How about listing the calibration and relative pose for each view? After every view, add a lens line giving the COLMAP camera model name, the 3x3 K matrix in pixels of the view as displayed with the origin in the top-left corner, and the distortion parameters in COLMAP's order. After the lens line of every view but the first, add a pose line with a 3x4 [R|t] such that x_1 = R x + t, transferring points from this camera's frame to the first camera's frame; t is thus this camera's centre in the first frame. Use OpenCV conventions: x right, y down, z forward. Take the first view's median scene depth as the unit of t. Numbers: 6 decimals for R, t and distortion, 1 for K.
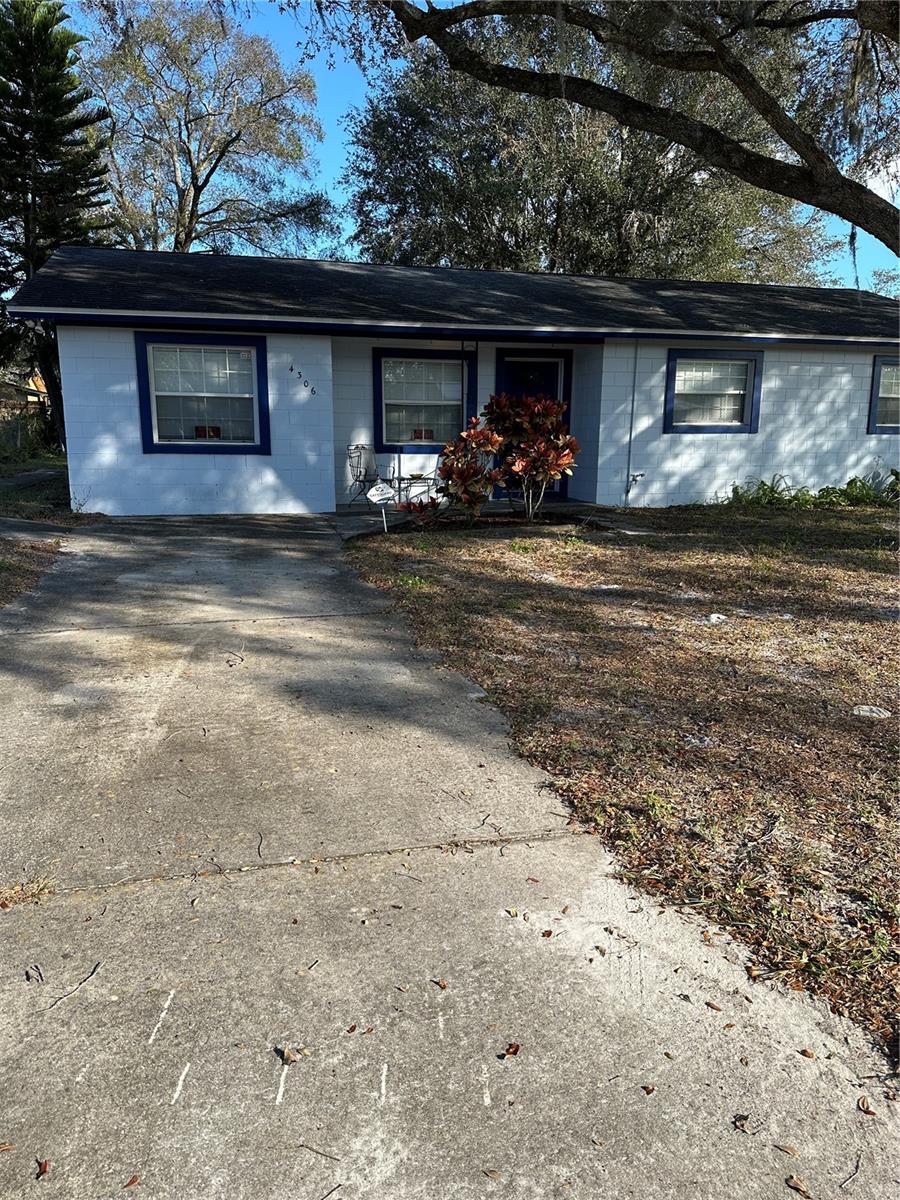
lens RADIAL K [[827.5, 0, 432.0], [0, 827.5, 585.8], [0, 0, 1]] dist [0.087370, -0.119368]
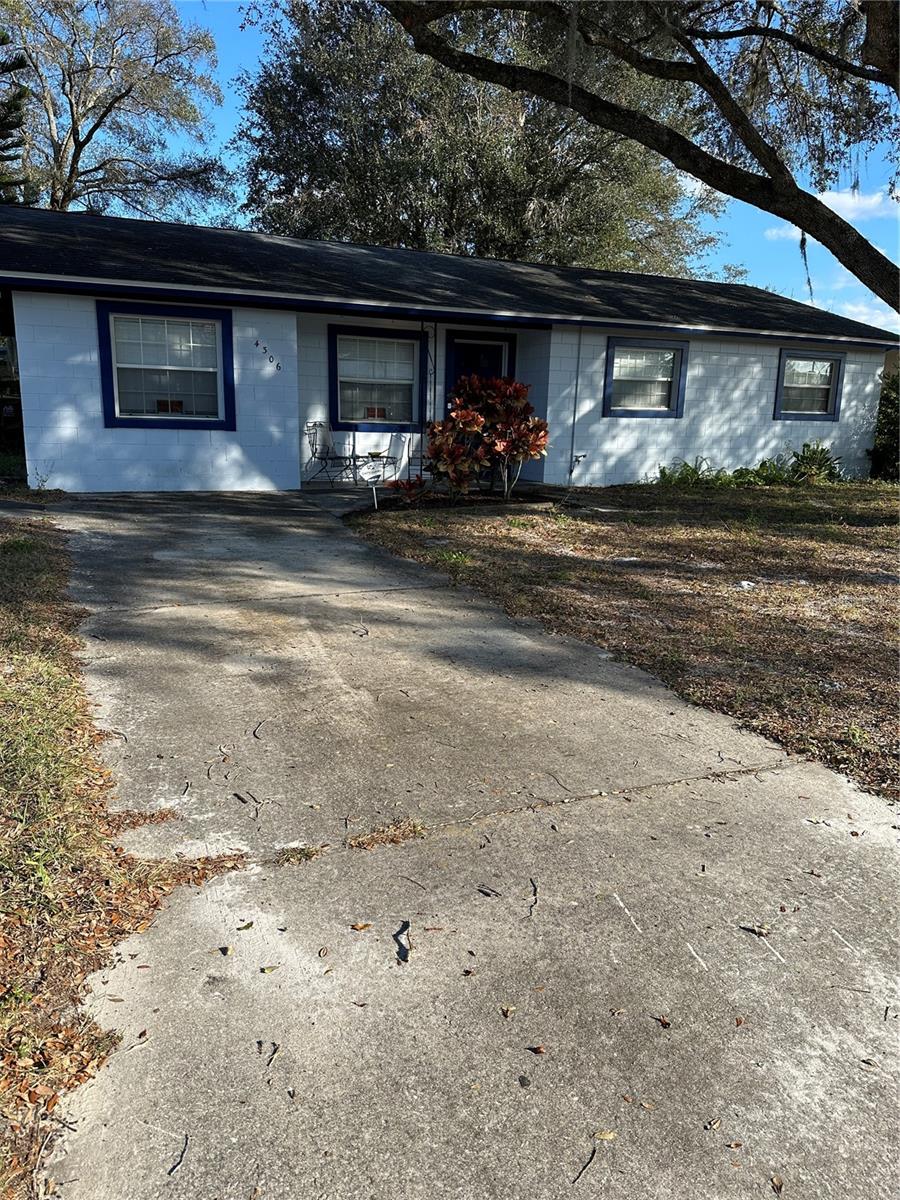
lens RADIAL K [[827.5, 0, 432.0], [0, 827.5, 585.8], [0, 0, 1]] dist [0.087370, -0.119368]
pose [[0.986032, -0.016002, 0.165784, -0.132388], [0.011590, 0.999553, 0.027544, 0.002033], [-0.166151, -0.025238, 0.985777, -0.019861]]
